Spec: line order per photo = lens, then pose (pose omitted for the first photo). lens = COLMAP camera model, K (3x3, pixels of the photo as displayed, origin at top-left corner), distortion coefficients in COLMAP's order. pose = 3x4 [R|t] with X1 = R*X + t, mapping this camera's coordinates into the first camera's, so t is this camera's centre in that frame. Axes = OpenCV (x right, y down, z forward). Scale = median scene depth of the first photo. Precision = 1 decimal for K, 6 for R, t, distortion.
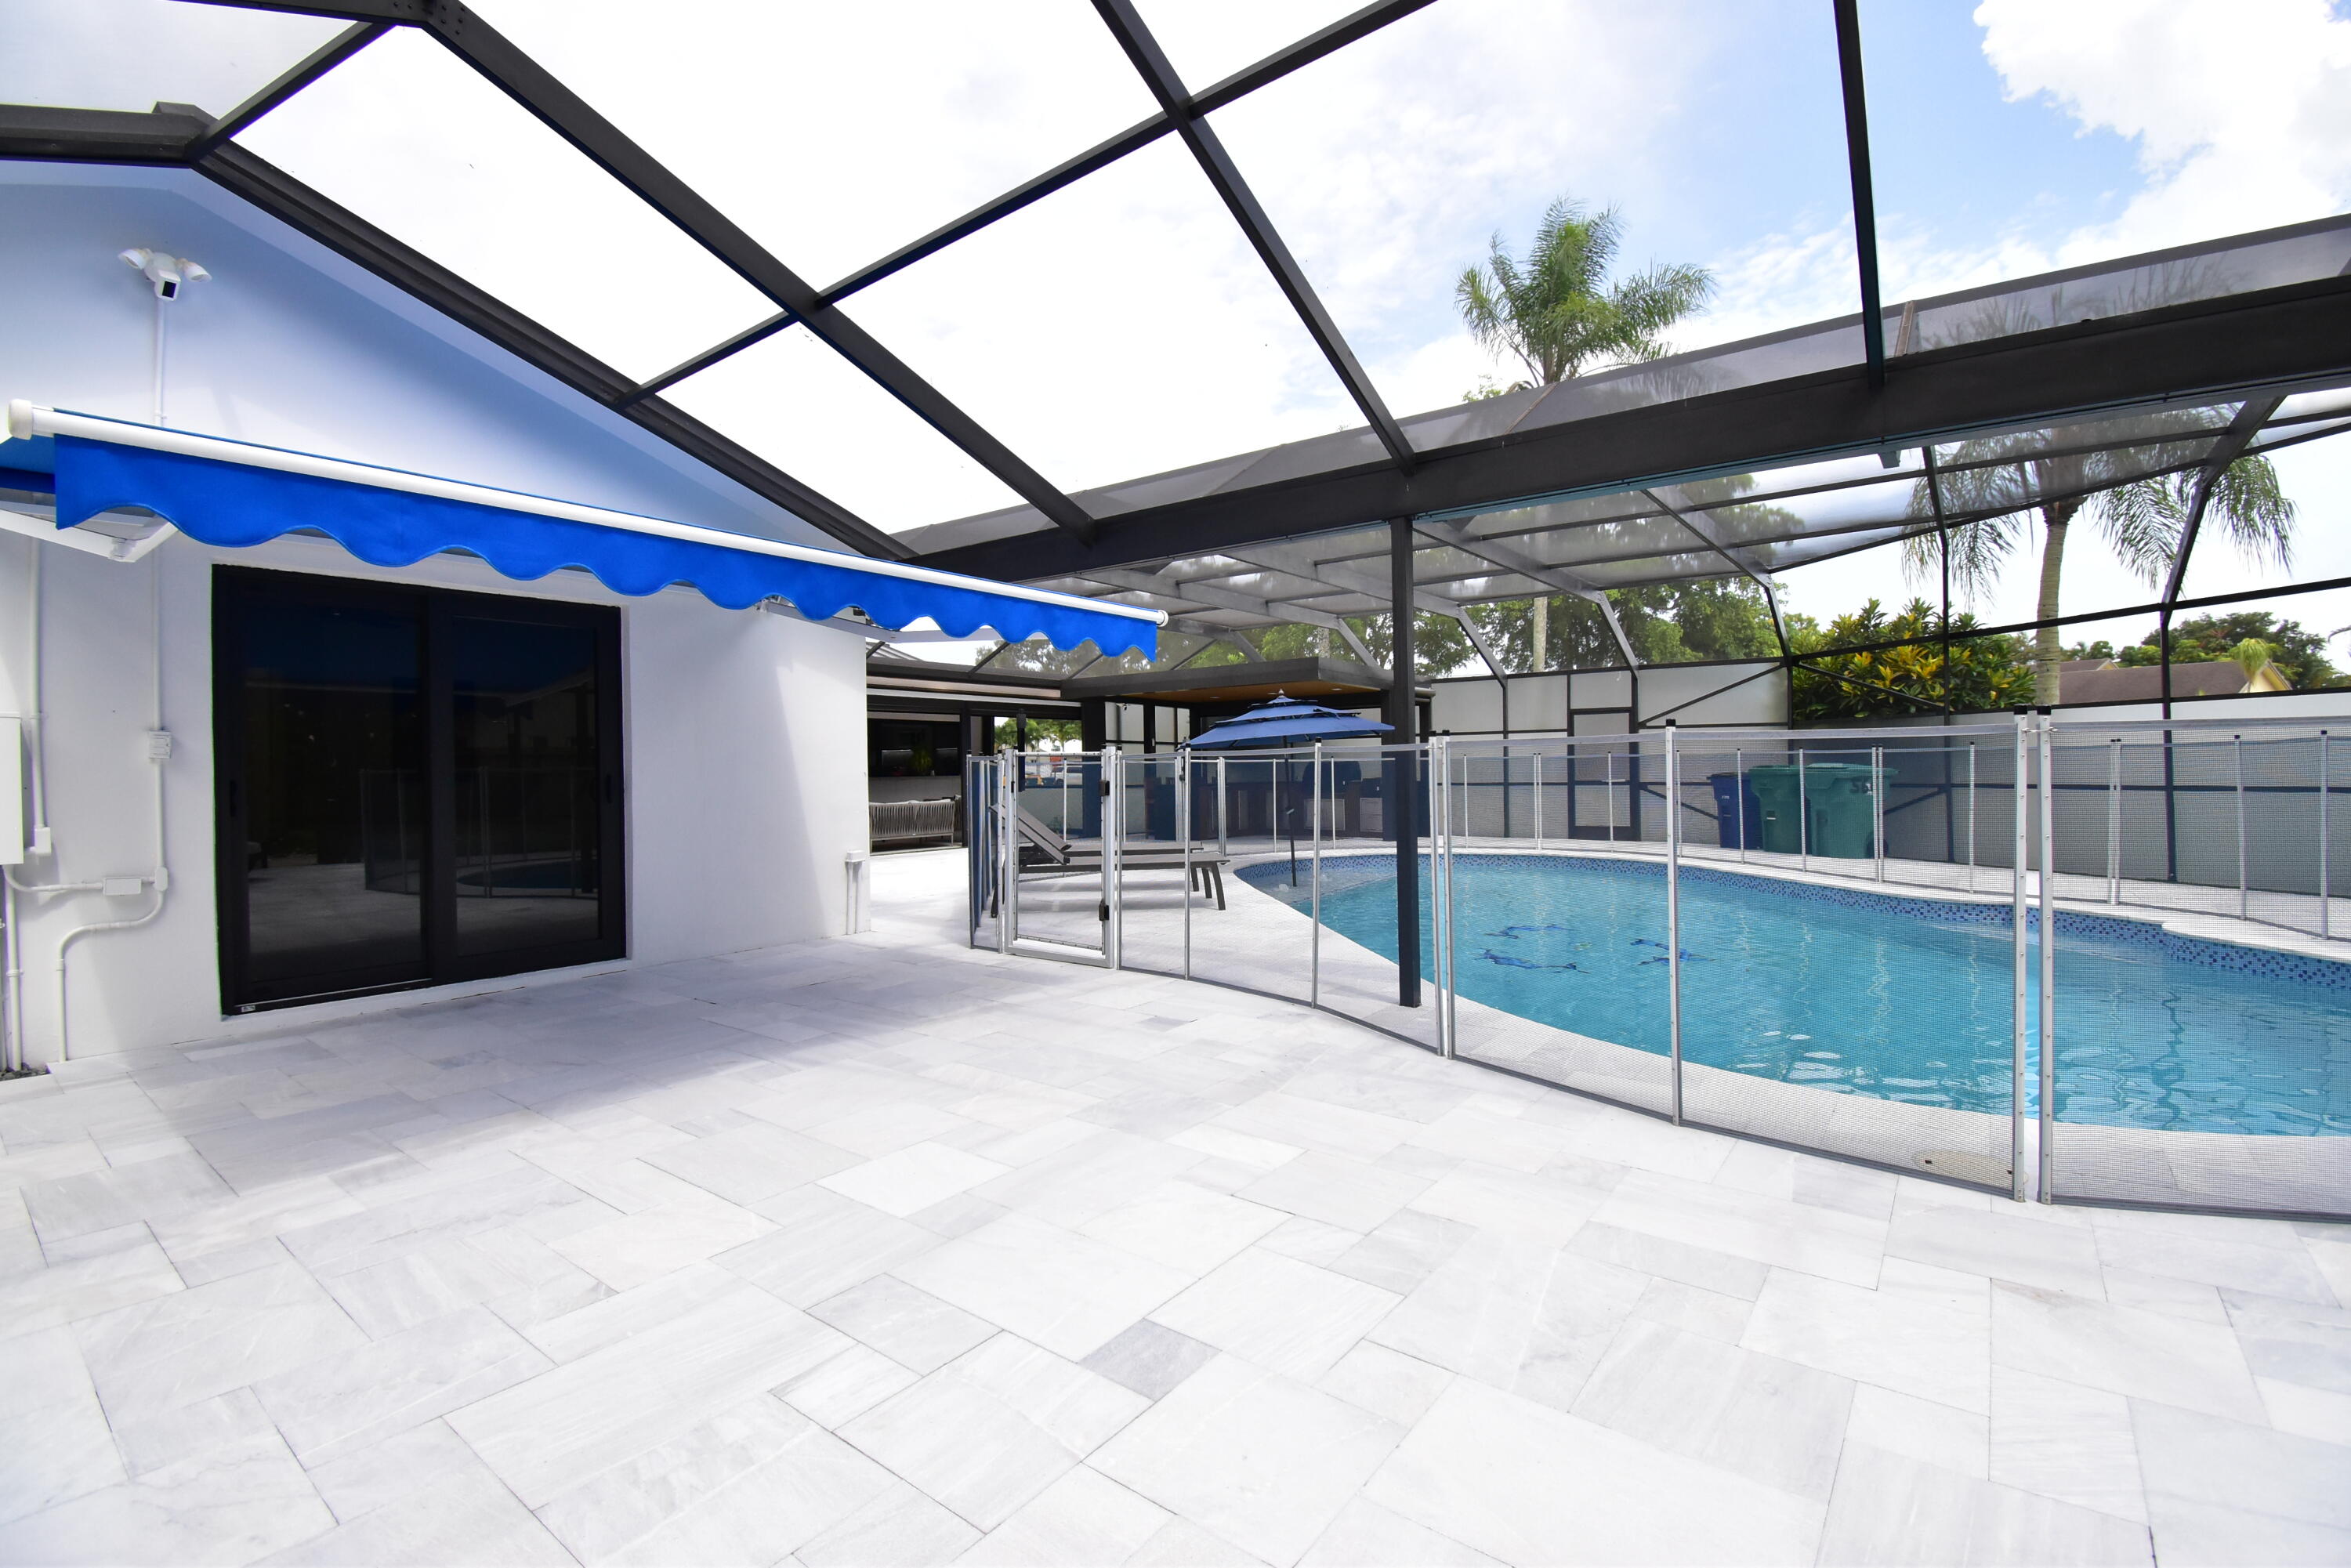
lens RADIAL K [[1032.2, 0, 1187.3], [0, 1032.2, 785.5], [0, 0, 1]] dist [0.013121, -0.018529]
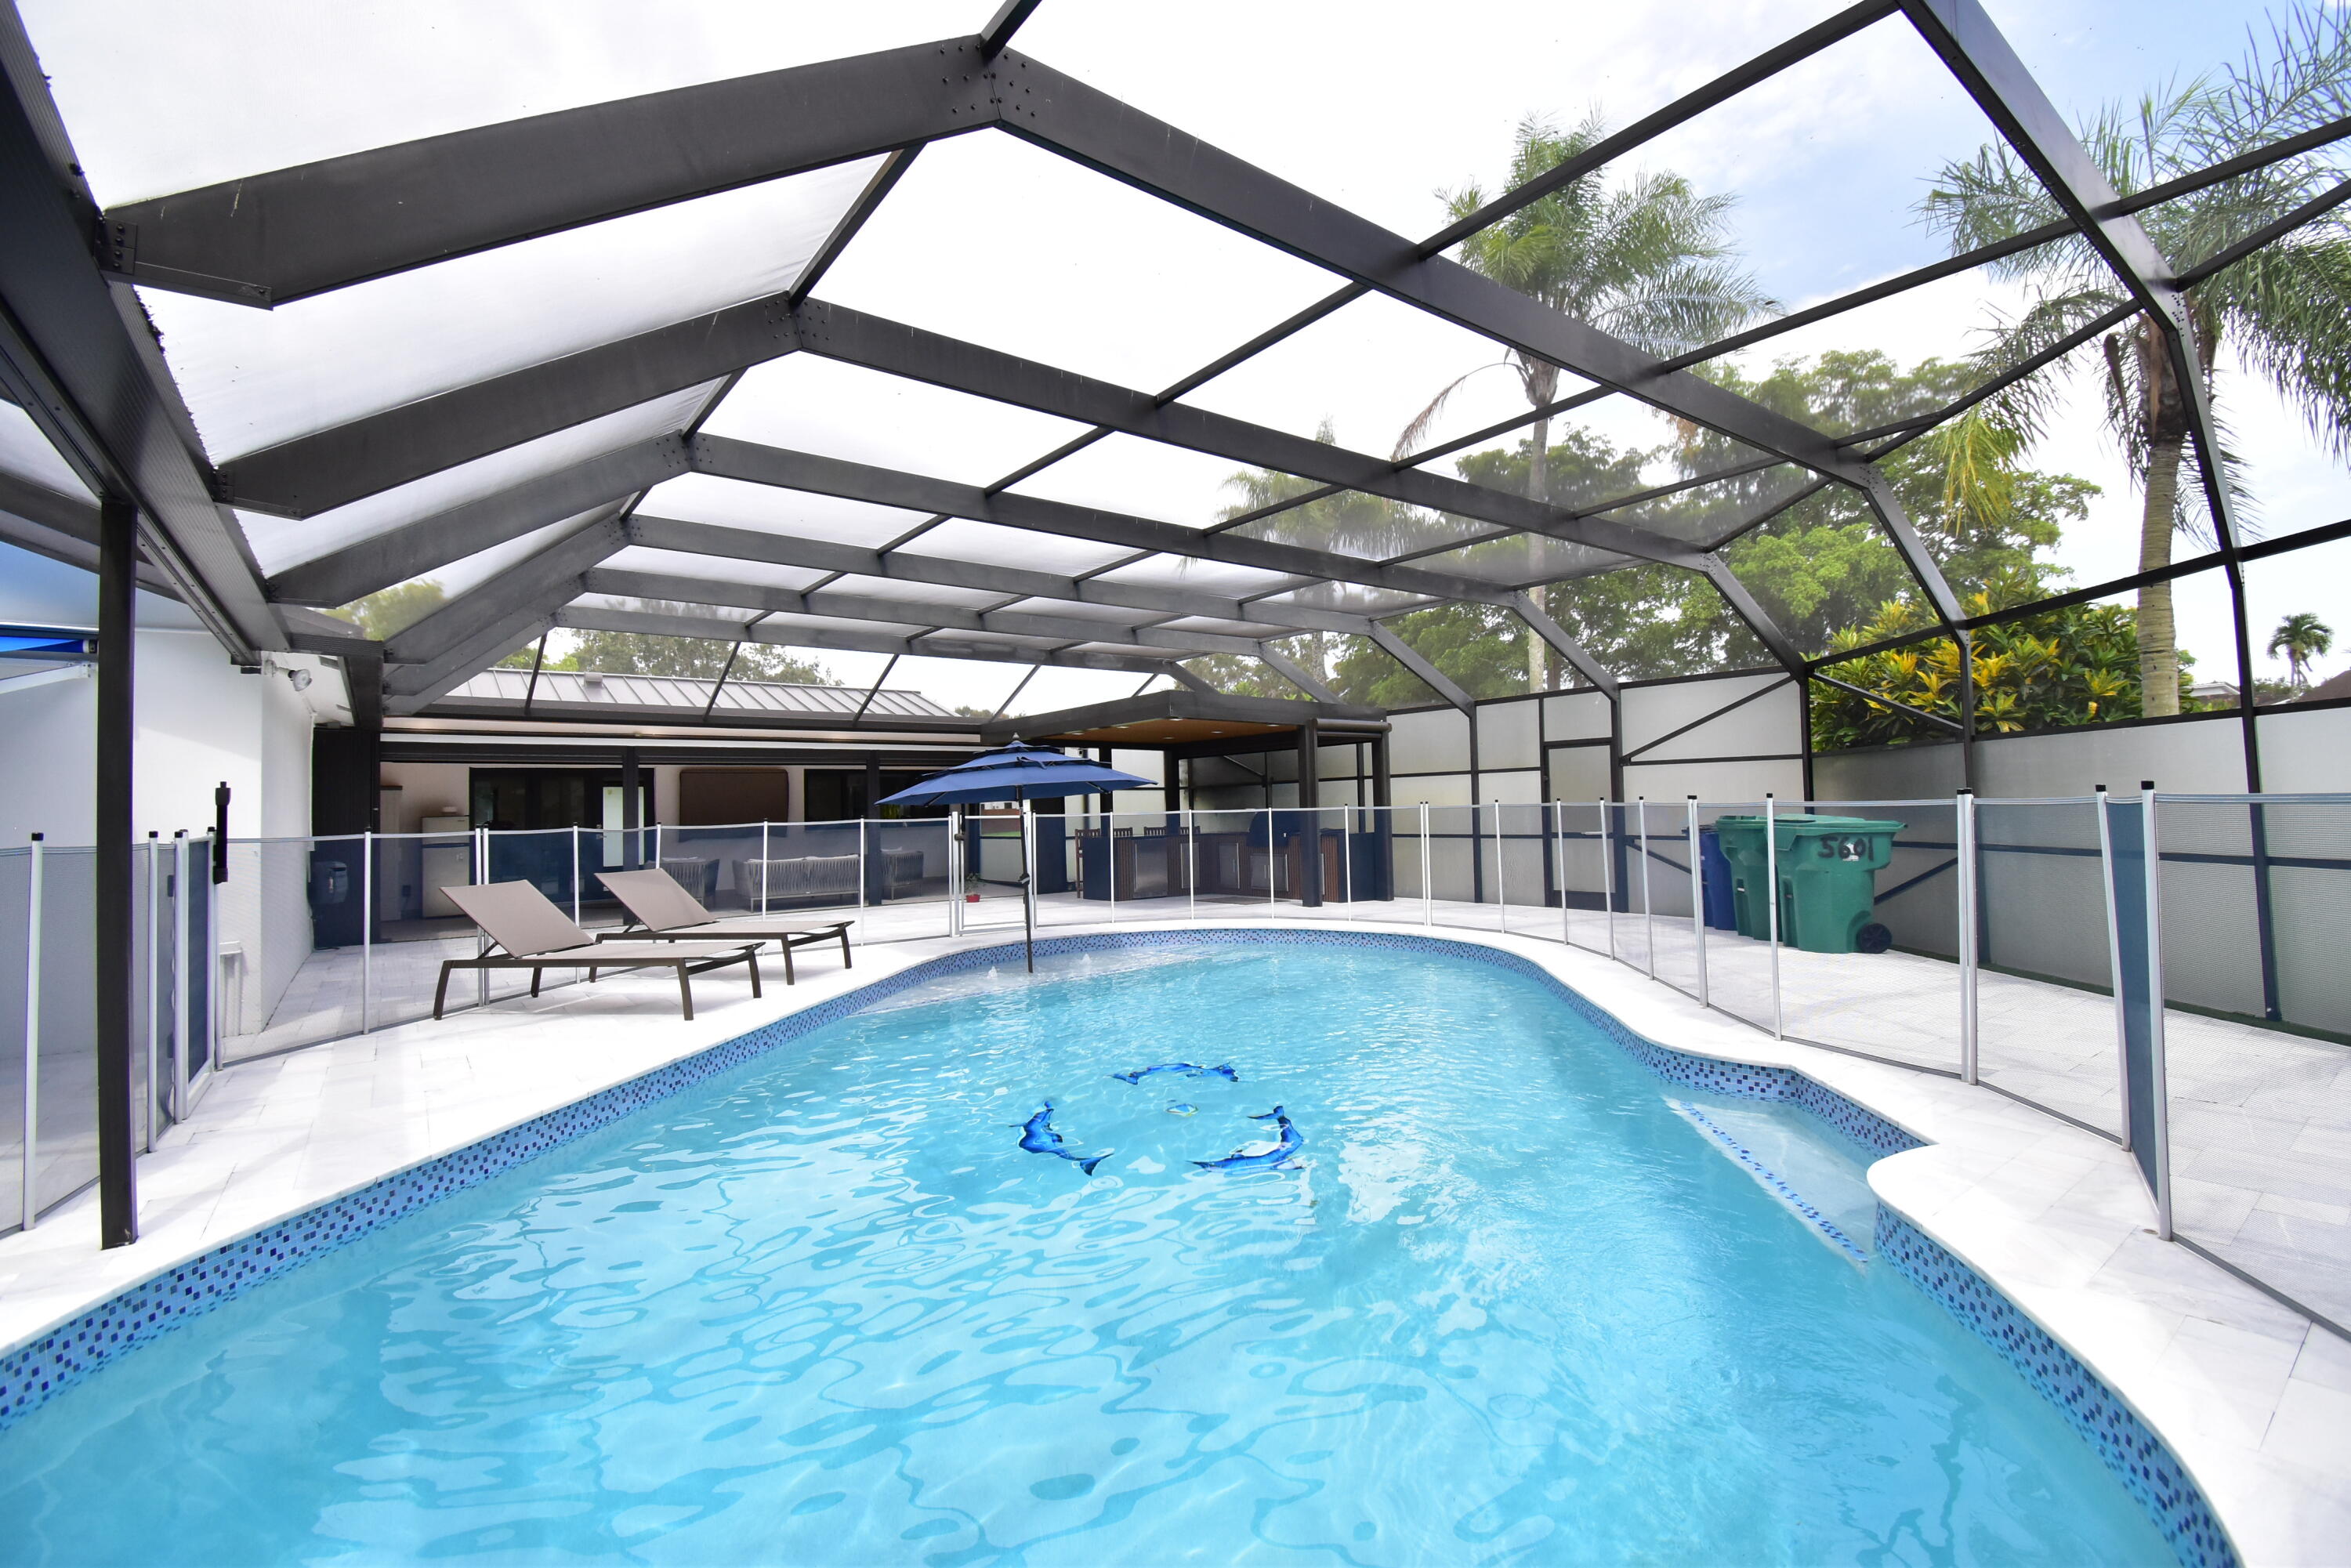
lens RADIAL K [[1032.2, 0, 1180.5], [0, 1032.2, 774.0], [0, 0, 1]] dist [0.013121, -0.018529]
pose [[0.965000, -0.018426, -0.261602, 0.374607], [0.006667, 0.998930, -0.045765, -0.017755], [0.262165, 0.042419, 0.964090, 0.198987]]
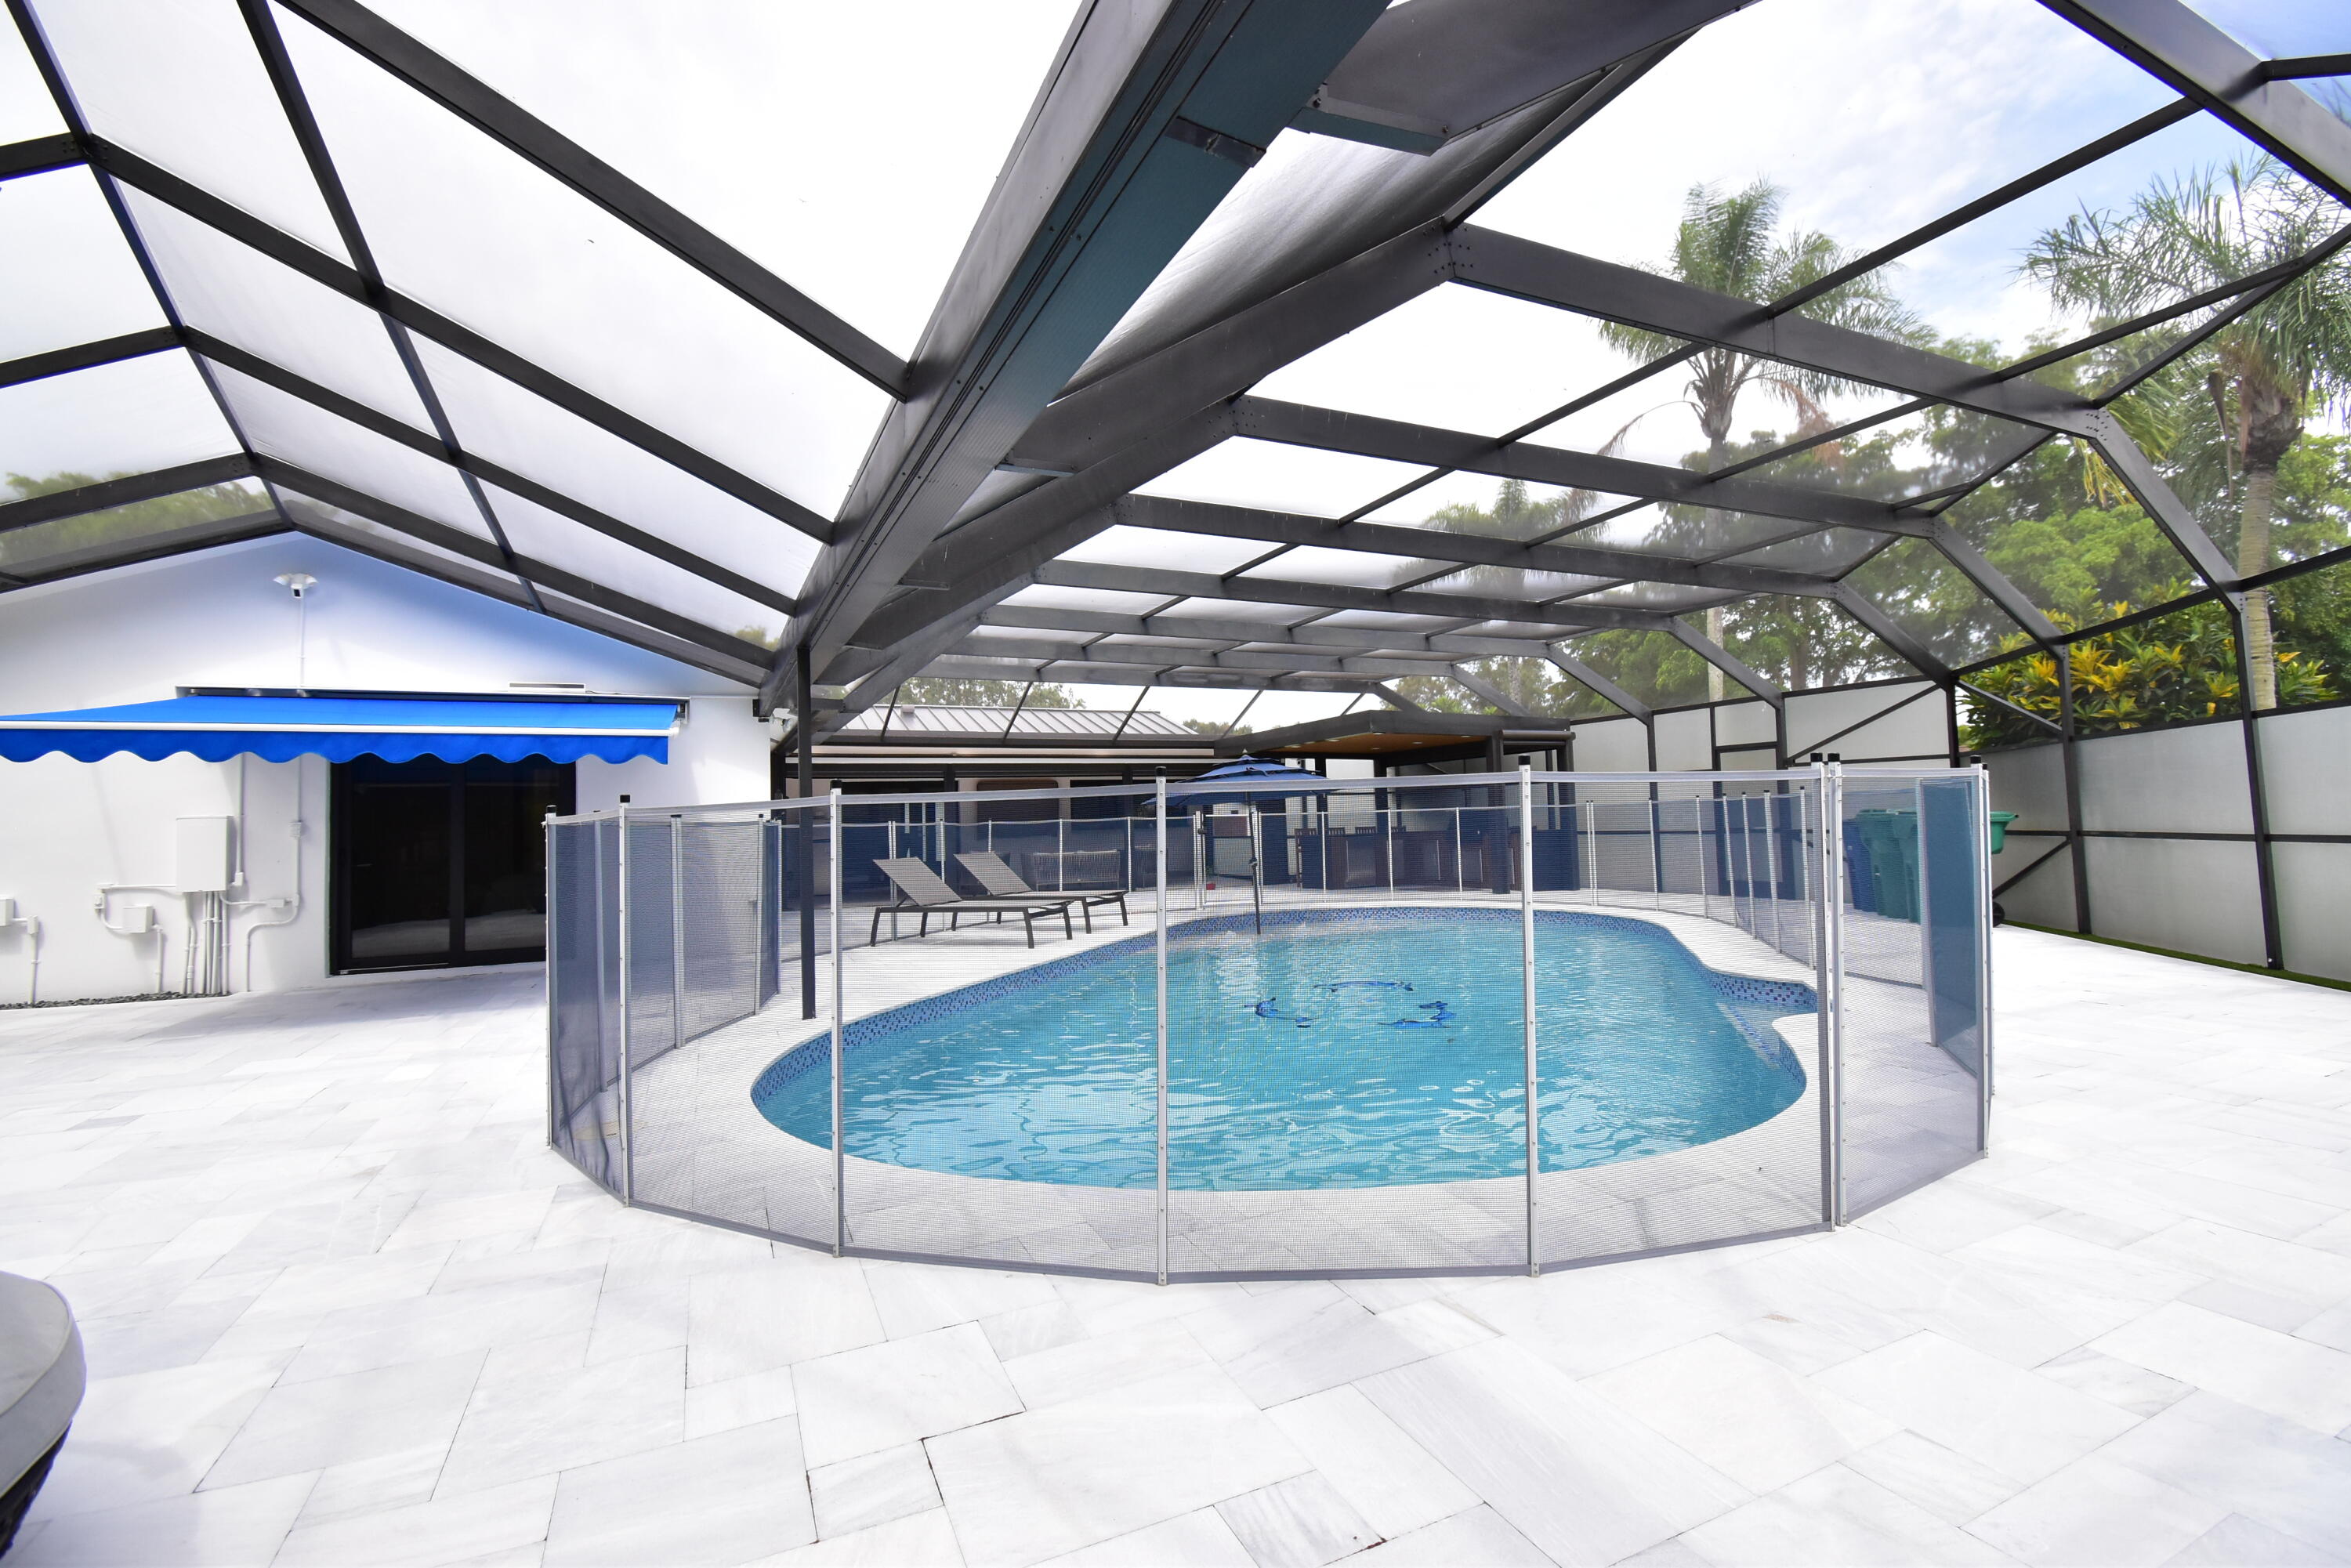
lens RADIAL K [[1032.2, 0, 1187.6], [0, 1032.2, 778.3], [0, 0, 1]] dist [0.013121, -0.018529]
pose [[0.889215, -0.032275, -0.456350, 0.451812], [0.009503, 0.998596, -0.052108, -0.006004], [0.457391, 0.041998, 0.888273, 0.017255]]
